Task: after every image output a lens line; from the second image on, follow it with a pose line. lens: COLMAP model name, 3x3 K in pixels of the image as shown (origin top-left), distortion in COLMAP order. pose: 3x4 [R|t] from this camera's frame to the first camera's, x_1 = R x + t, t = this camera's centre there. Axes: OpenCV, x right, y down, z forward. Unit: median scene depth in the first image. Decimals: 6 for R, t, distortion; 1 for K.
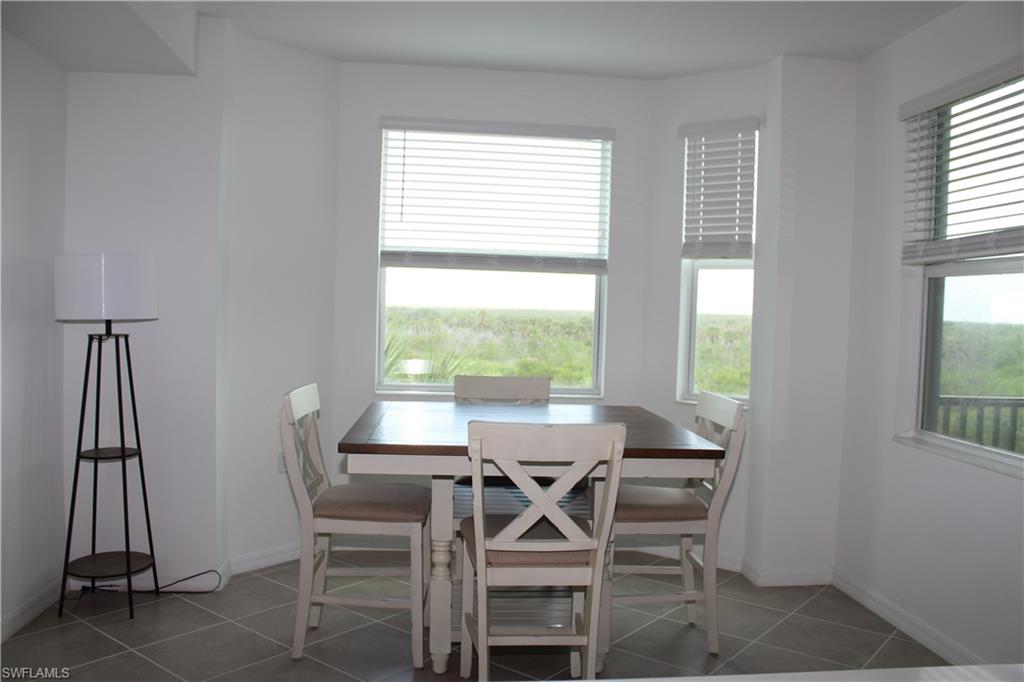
lens RADIAL K [[840.7, 0, 512.0], [0, 840.7, 341.0], [0, 0, 1]] dist [-0.187131, 0.207124]
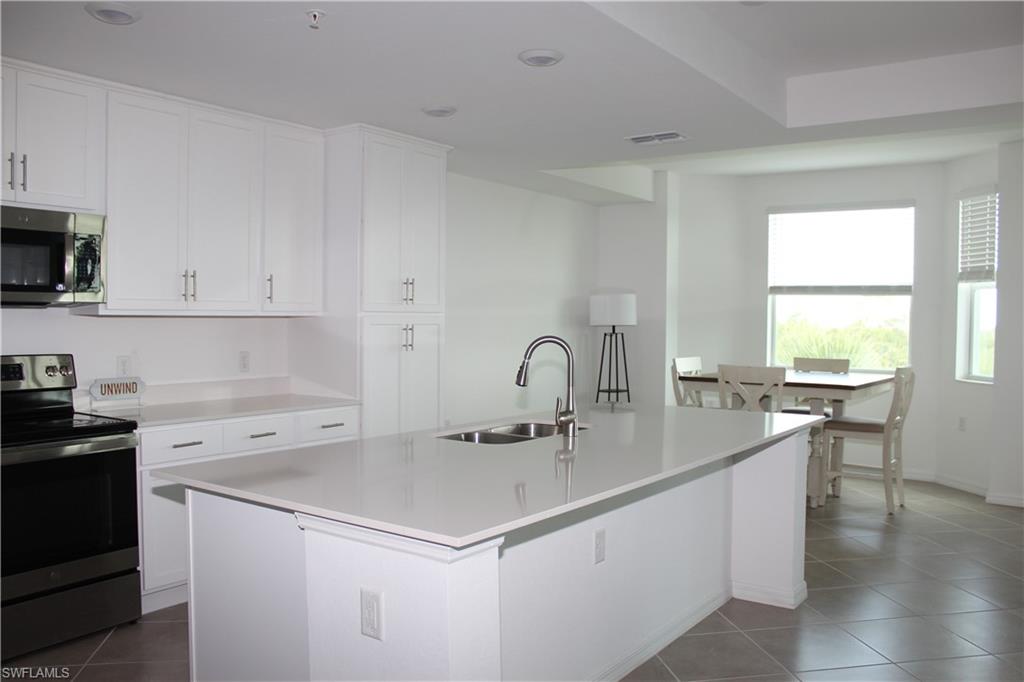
lens RADIAL K [[840.7, 0, 512.0], [0, 840.7, 341.0], [0, 0, 1]] dist [-0.187131, 0.207124]
pose [[0.741485, -0.001767, -0.670967, 0.604653], [-0.019609, 0.999512, -0.024302, 0.056487], [0.670683, 0.031177, 0.741089, -0.618121]]
